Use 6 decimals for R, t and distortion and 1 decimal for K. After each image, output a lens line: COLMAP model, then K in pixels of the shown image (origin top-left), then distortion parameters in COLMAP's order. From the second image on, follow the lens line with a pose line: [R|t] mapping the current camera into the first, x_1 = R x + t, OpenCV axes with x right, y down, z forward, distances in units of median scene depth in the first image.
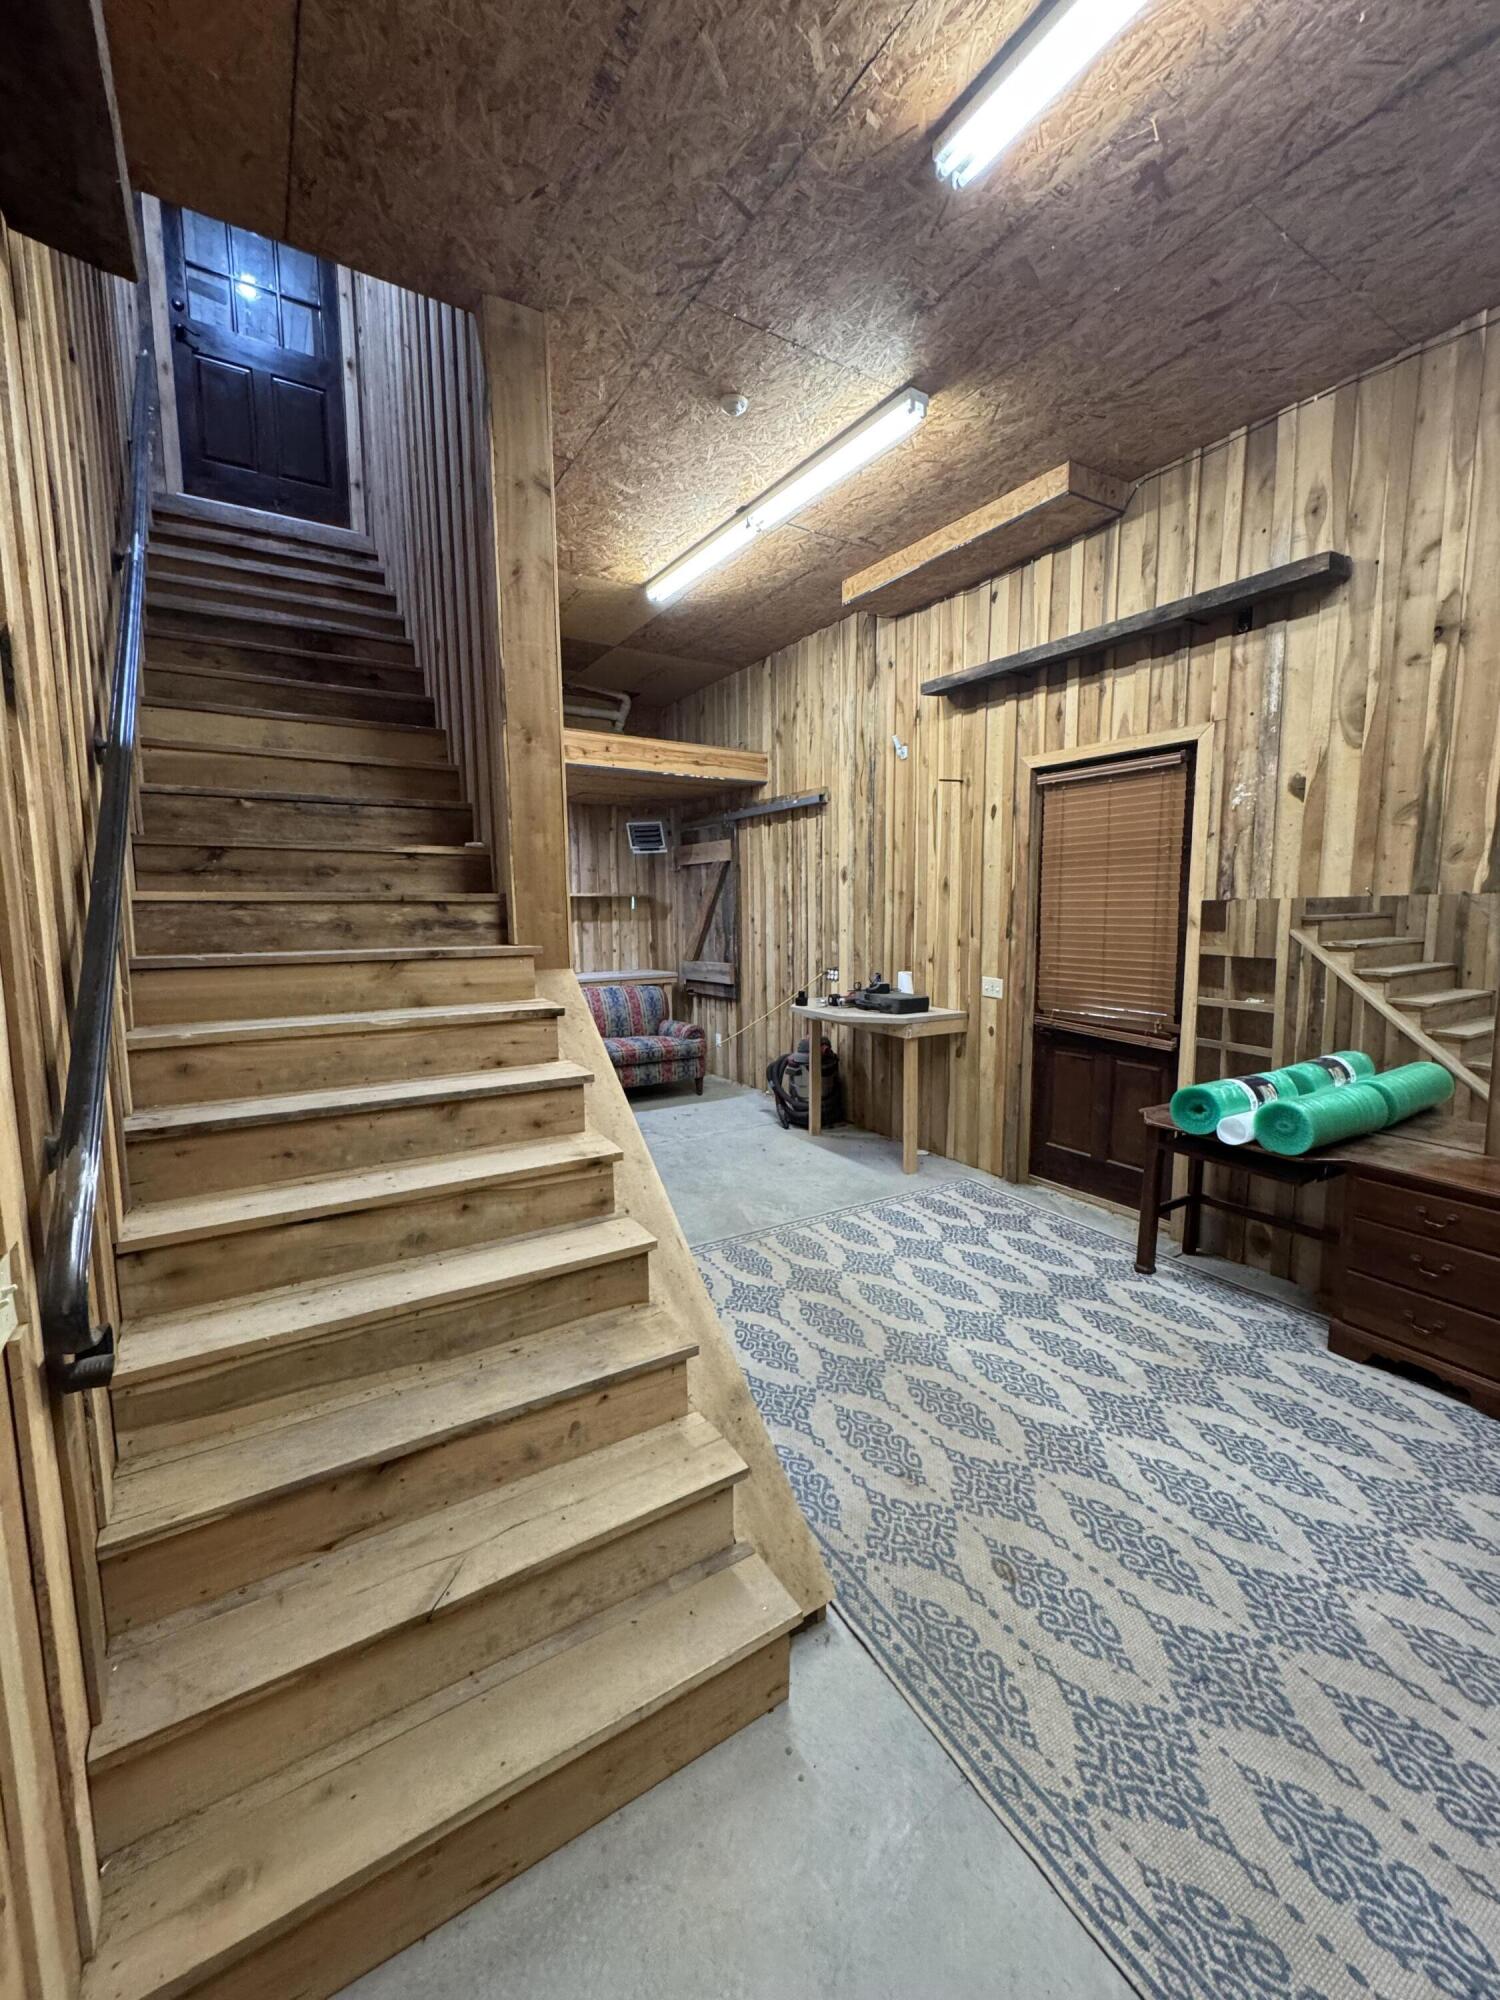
lens RADIAL K [[796.5, 0, 755.6], [0, 796.5, 994.6], [0, 0, 1]] dist [-0.001690, 0.000358]
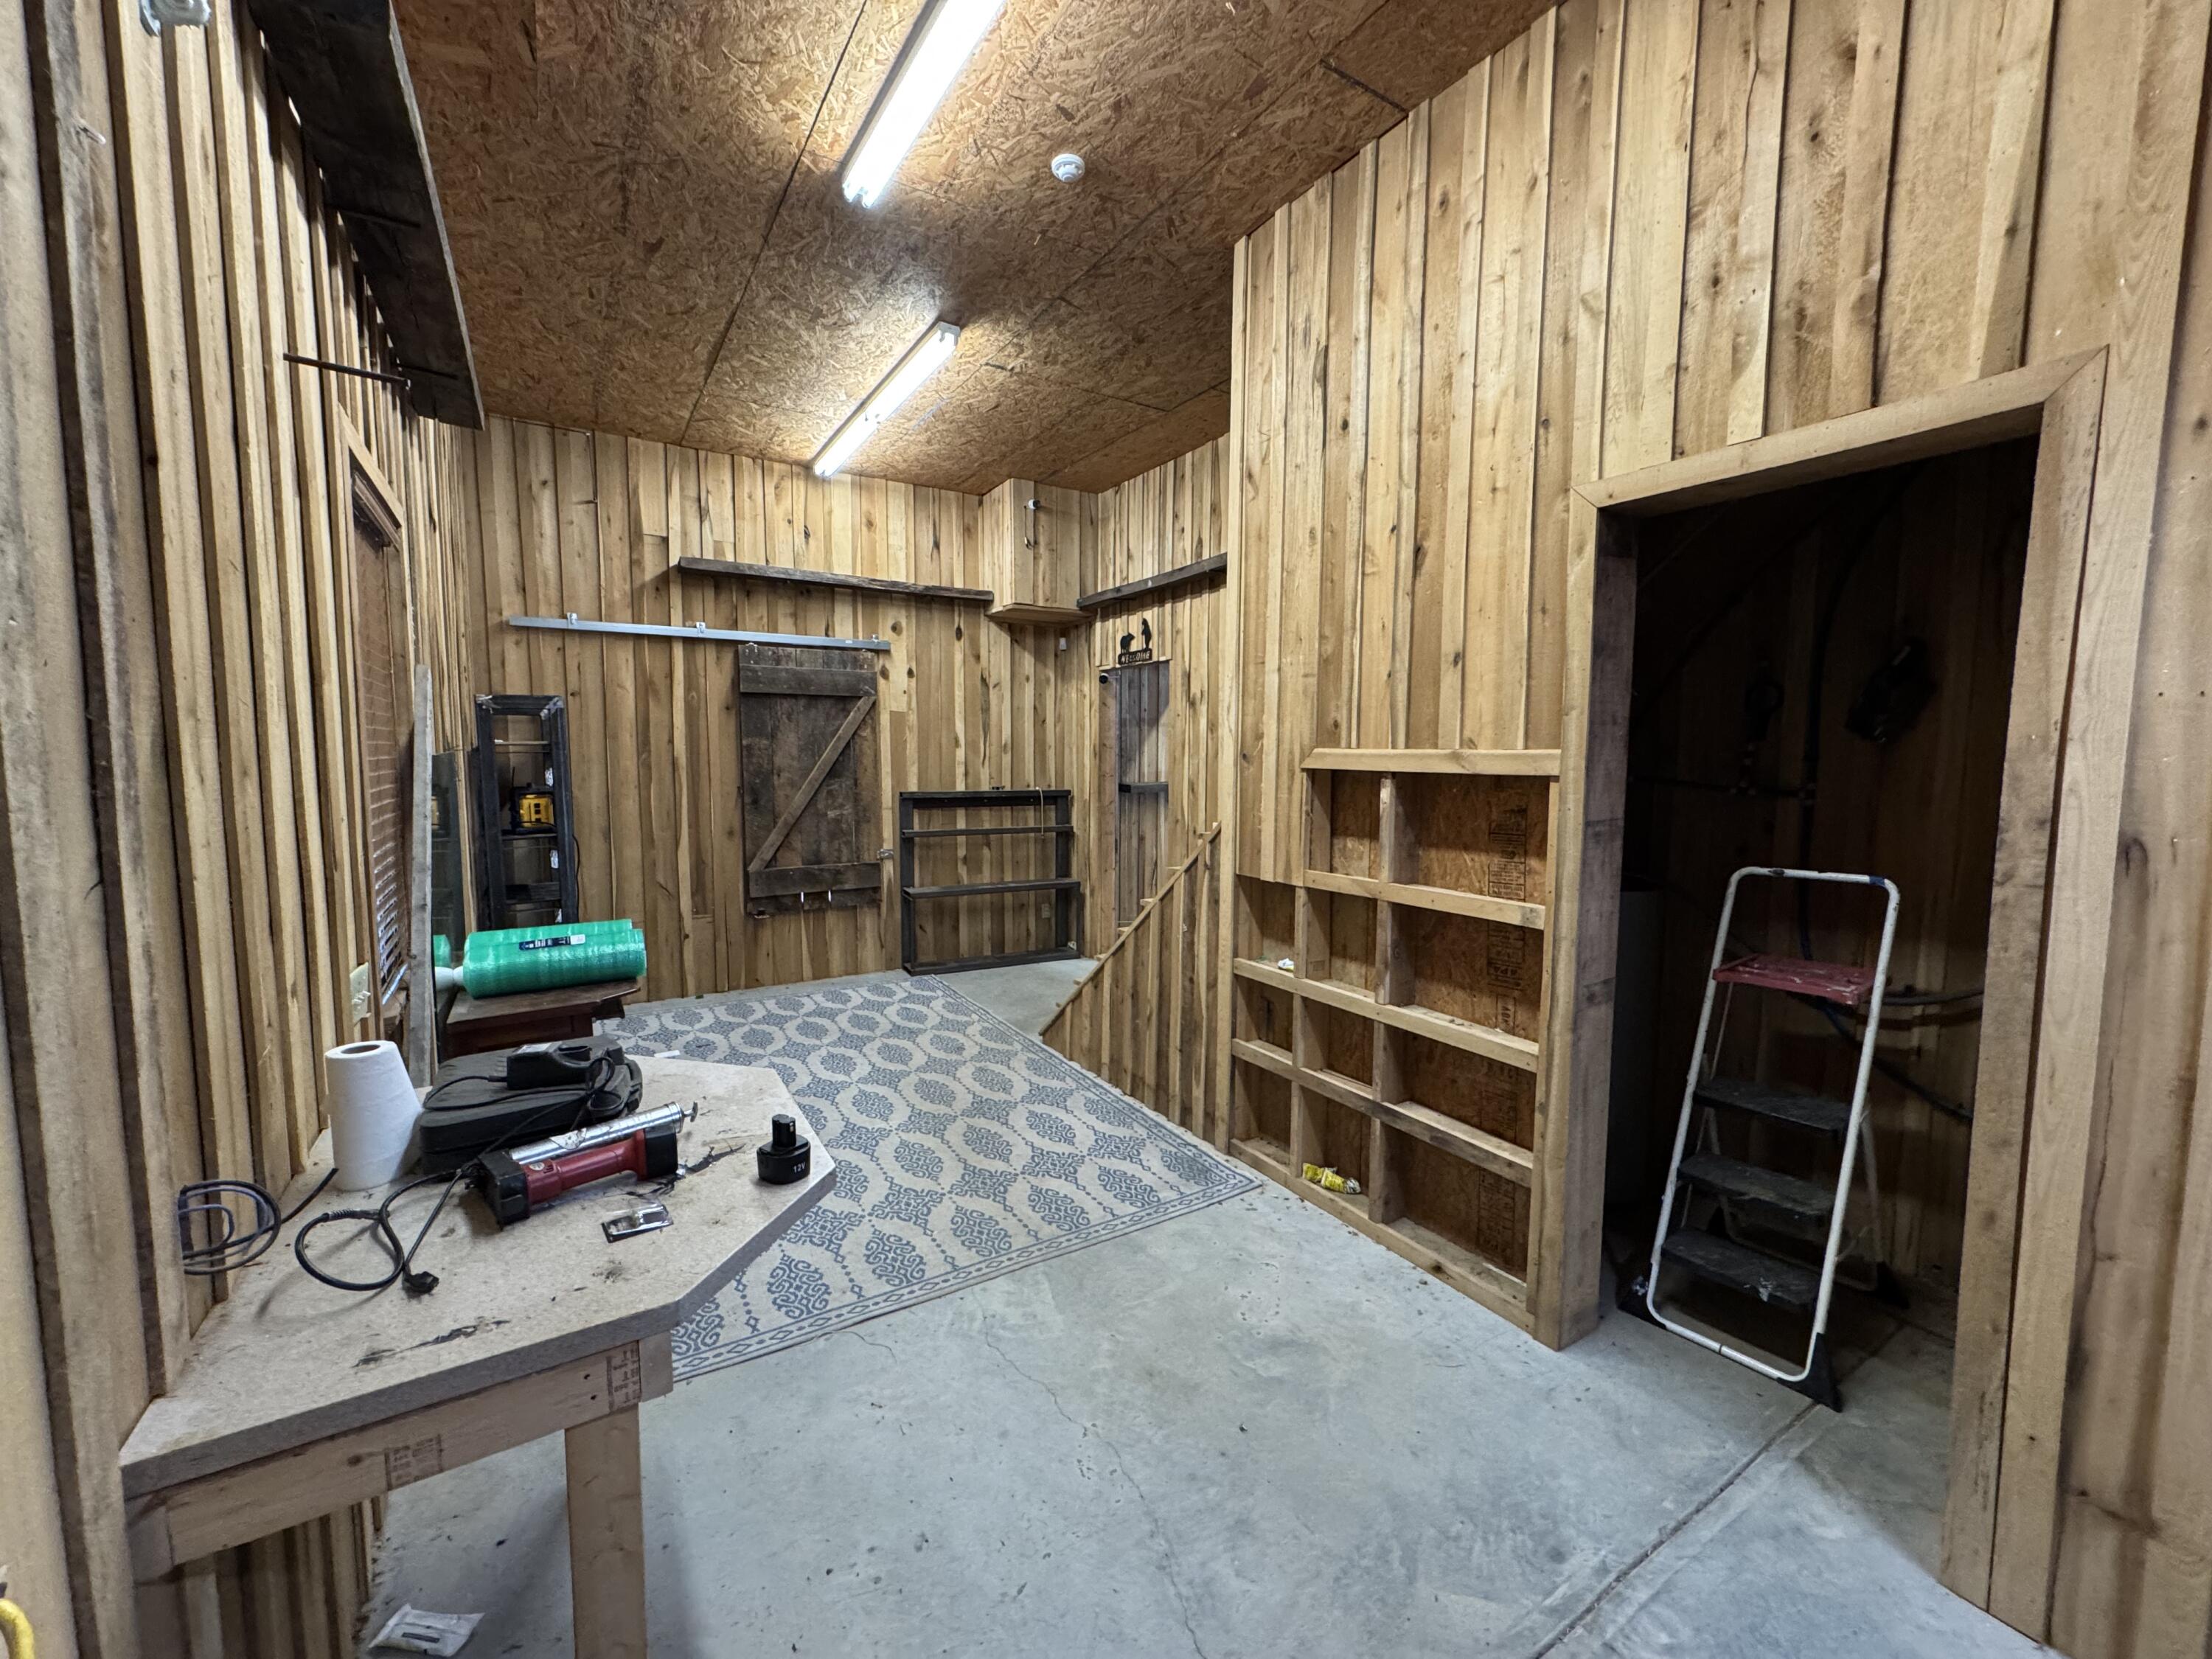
lens RADIAL K [[880.9, 0, 1106.0], [0, 880.9, 829.5], [0, 0, 1]] dist [-0.001690, 0.000358]
pose [[-0.999967, 0.000700, 0.008063, -0.095570], [0.002280, 0.980269, 0.197655, -0.300604], [-0.007766, 0.197667, -0.980238, 2.586424]]
